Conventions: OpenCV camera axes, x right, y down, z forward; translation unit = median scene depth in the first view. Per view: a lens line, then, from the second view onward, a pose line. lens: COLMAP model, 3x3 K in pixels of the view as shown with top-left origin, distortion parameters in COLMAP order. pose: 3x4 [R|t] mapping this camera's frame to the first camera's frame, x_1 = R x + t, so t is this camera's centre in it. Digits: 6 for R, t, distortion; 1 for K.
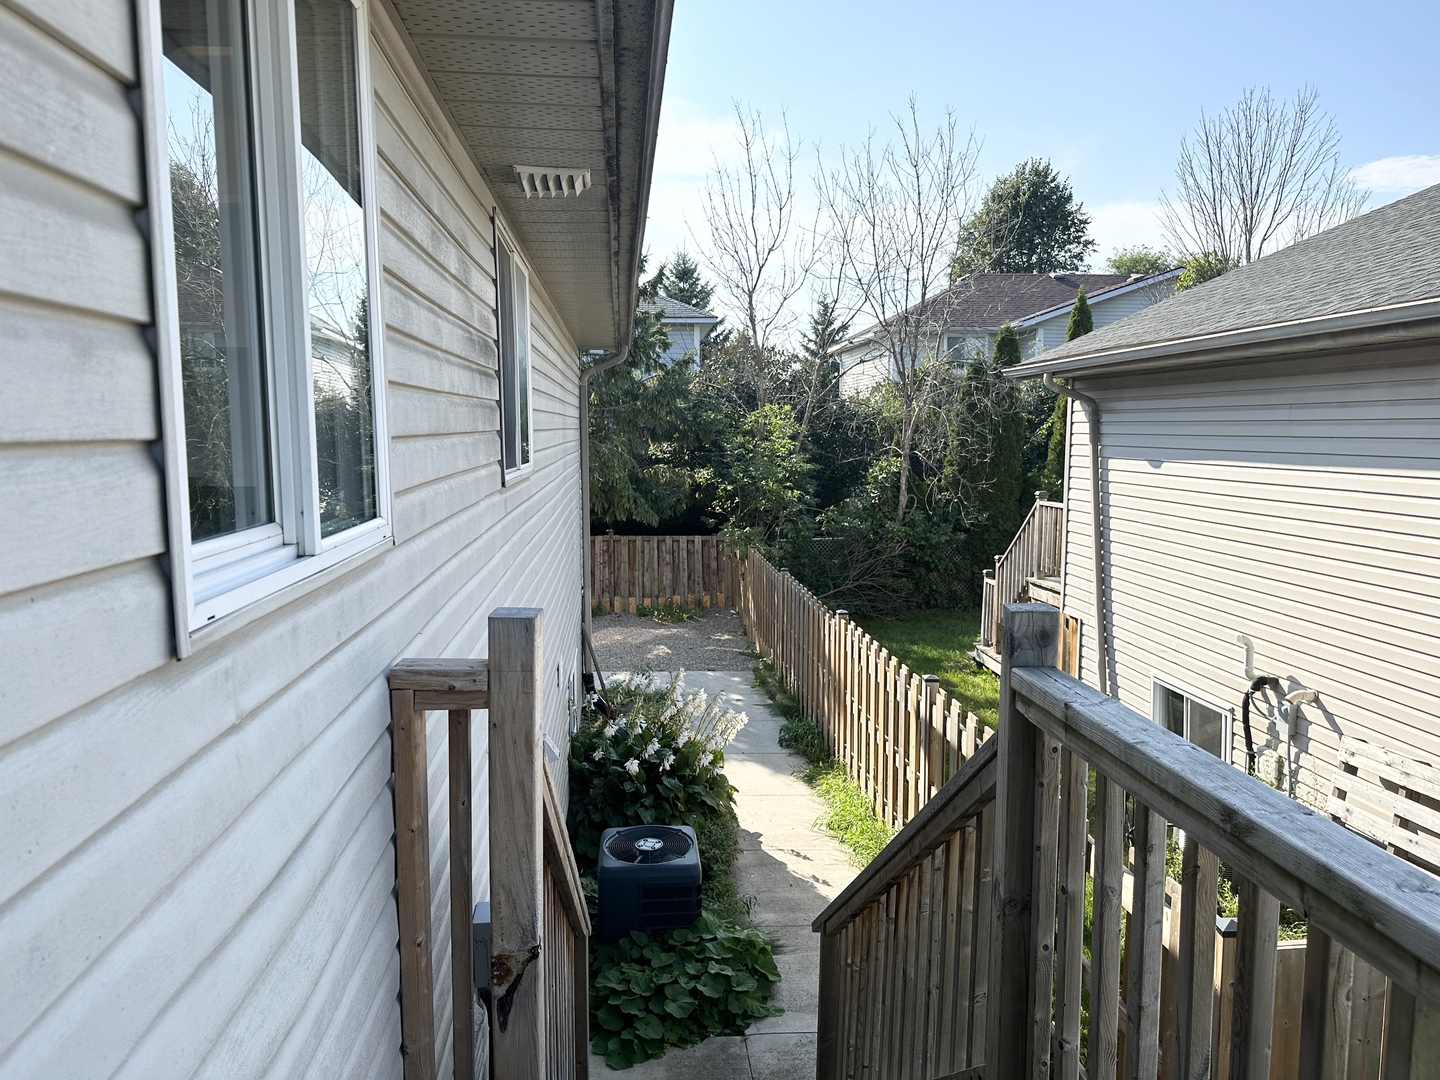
lens RADIAL K [[1015.6, 0, 726.7], [0, 1015.6, 536.9], [0, 0, 1]] dist [0.107616, -0.106689]
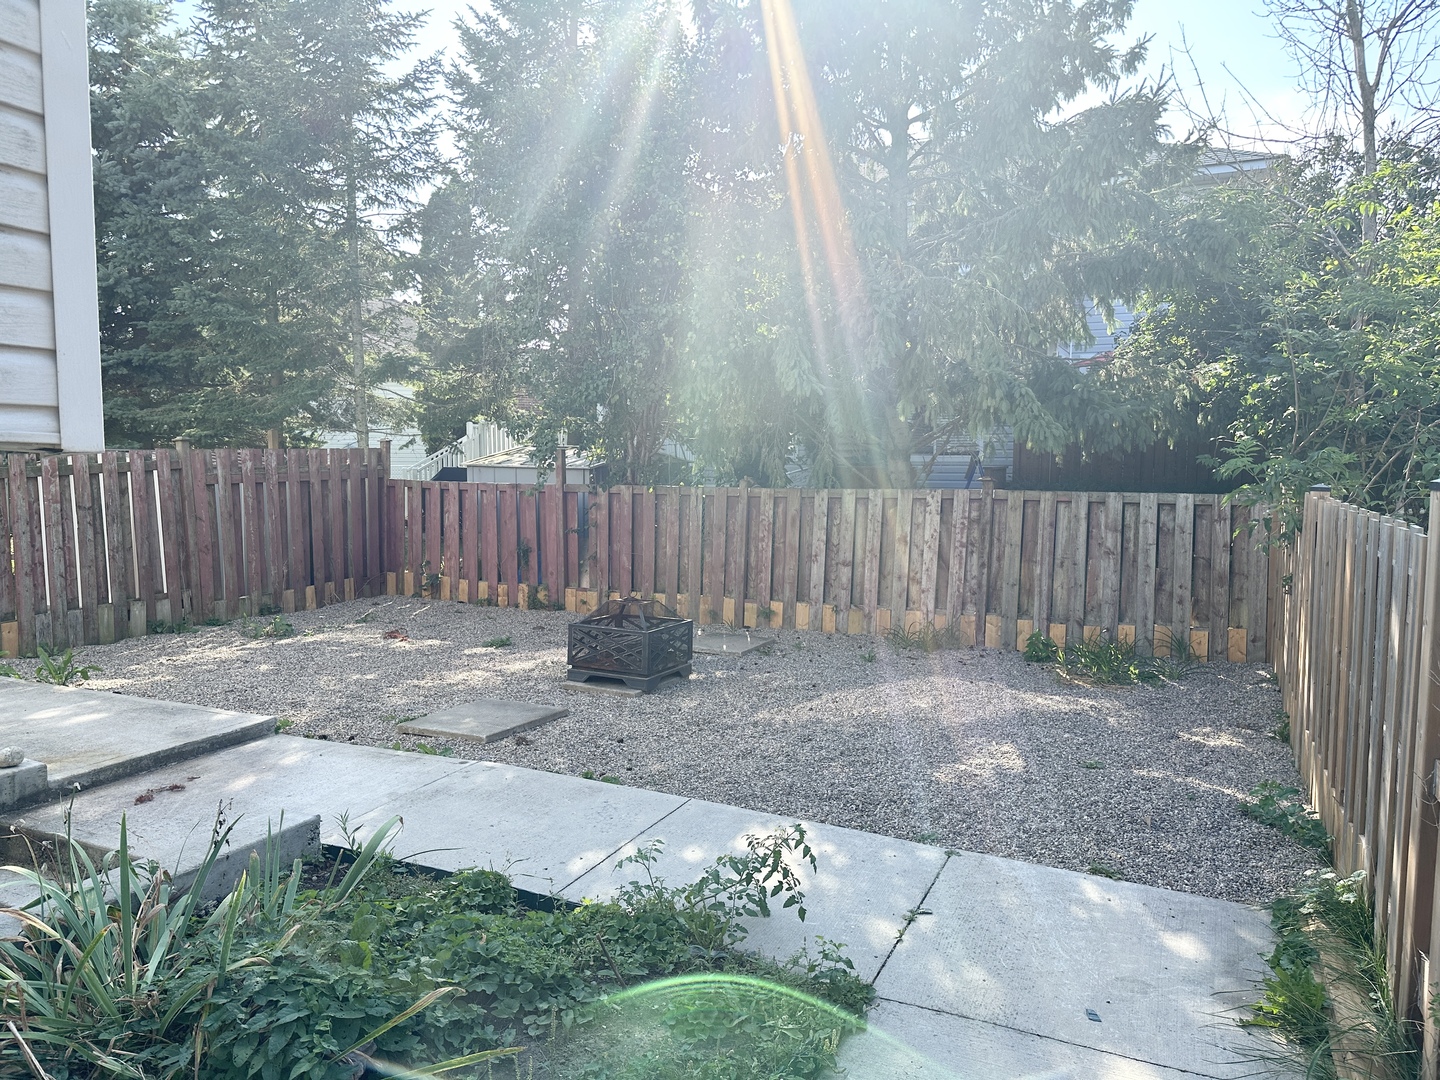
lens RADIAL K [[1015.6, 0, 726.7], [0, 1015.6, 536.9], [0, 0, 1]] dist [0.107616, -0.106689]
pose [[0.865218, 0.045606, -0.499317, 0.024316], [-0.061641, 0.997976, -0.015659, 0.037094], [0.497592, 0.044327, 0.866278, 0.511977]]
